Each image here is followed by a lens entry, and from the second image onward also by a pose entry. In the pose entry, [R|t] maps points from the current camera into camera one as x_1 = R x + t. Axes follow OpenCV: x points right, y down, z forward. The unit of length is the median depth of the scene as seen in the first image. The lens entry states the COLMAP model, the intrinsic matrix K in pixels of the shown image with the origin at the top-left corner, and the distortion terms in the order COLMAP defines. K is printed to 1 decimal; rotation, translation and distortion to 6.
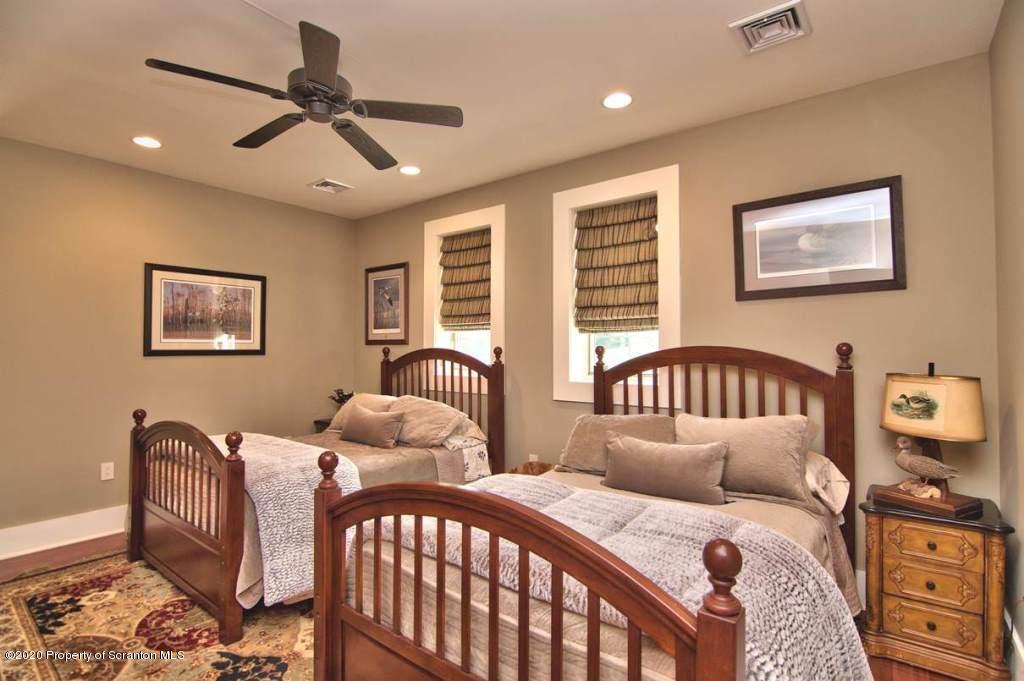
lens RADIAL K [[486.0, 0, 510.4], [0, 486.0, 337.5], [0, 0, 1]] dist [-0.004235, -0.001561]
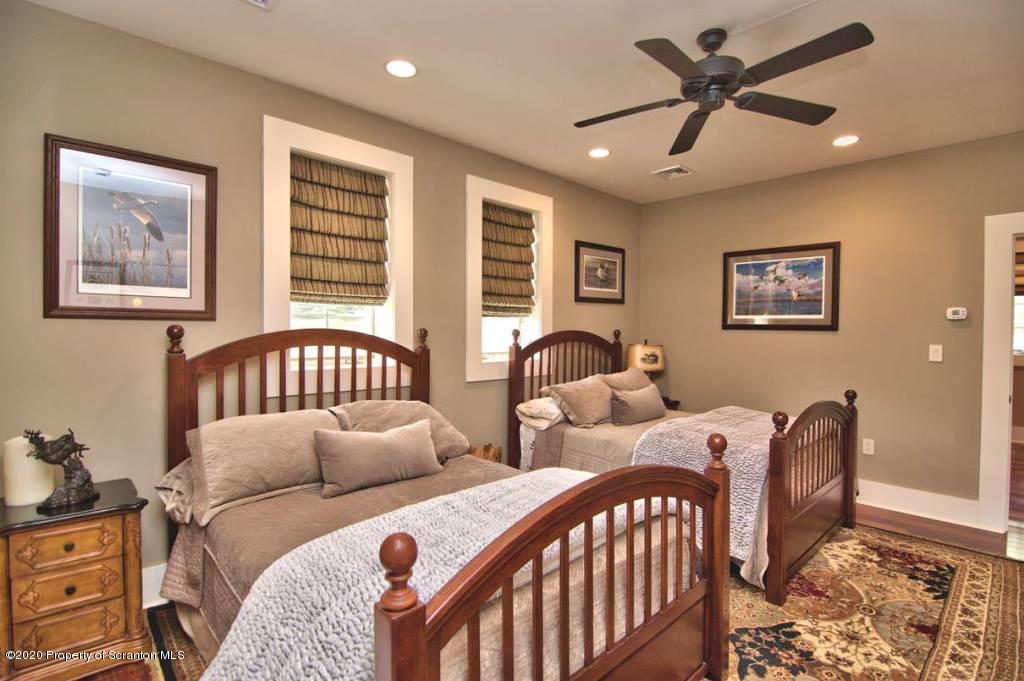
lens RADIAL K [[486.0, 0, 510.8], [0, 486.0, 341.2], [0, 0, 1]] dist [-0.004235, -0.001561]
pose [[0.149889, -0.025199, 0.988382, -0.827626], [-0.041866, 0.998617, 0.031809, 0.008041], [-0.987816, -0.046147, 0.148626, 0.709190]]
